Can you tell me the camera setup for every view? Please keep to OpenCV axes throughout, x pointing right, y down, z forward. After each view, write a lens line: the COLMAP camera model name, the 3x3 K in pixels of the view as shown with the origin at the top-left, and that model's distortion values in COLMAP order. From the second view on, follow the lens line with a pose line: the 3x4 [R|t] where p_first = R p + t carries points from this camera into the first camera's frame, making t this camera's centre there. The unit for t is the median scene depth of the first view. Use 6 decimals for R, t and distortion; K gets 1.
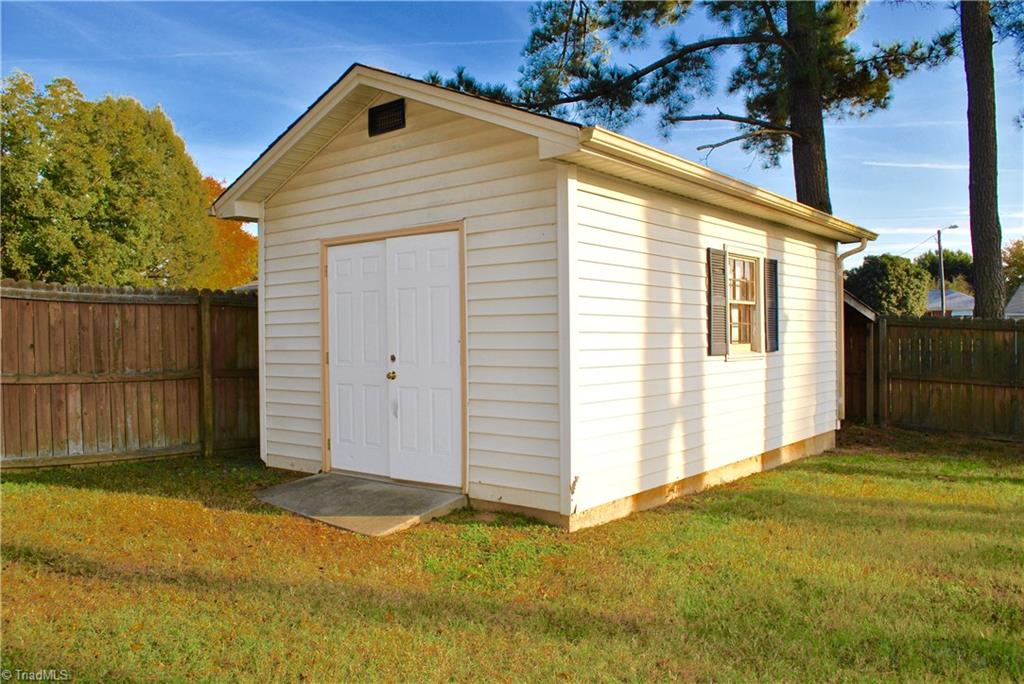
lens RADIAL K [[838.8, 0, 512.0], [0, 838.8, 342.0], [0, 0, 1]] dist [-0.045507, -0.002498]
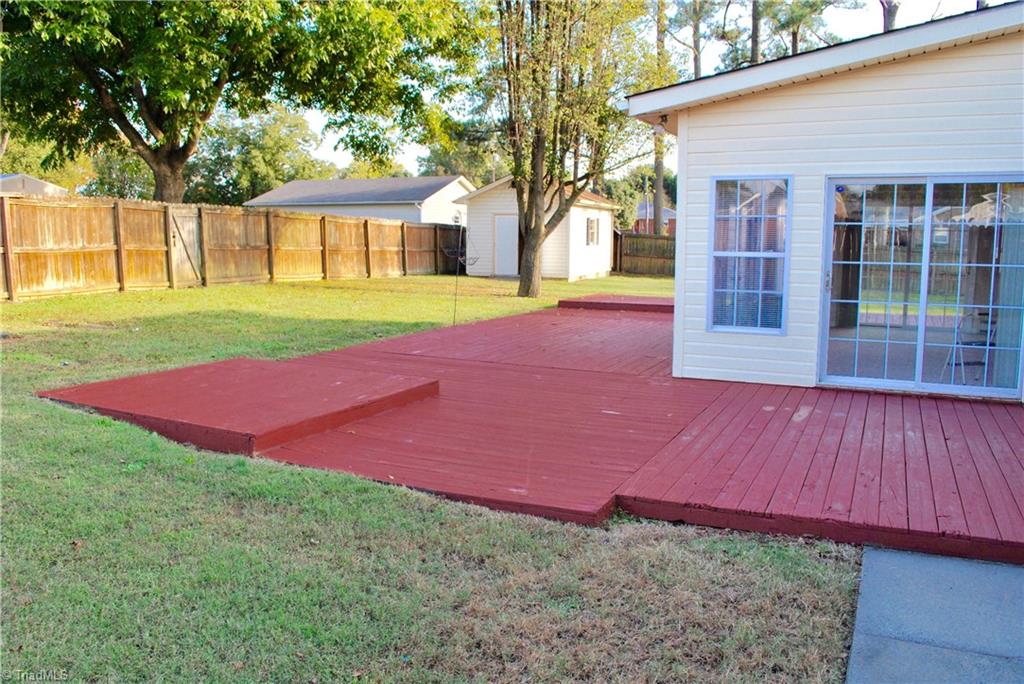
lens RADIAL K [[838.8, 0, 512.0], [0, 838.8, 342.0], [0, 0, 1]] dist [-0.045507, -0.002498]
pose [[0.954807, -0.018627, 0.296642, -0.878048], [-0.022282, 0.990740, 0.133934, -0.042746], [-0.296390, -0.134491, 0.945550, -1.861541]]
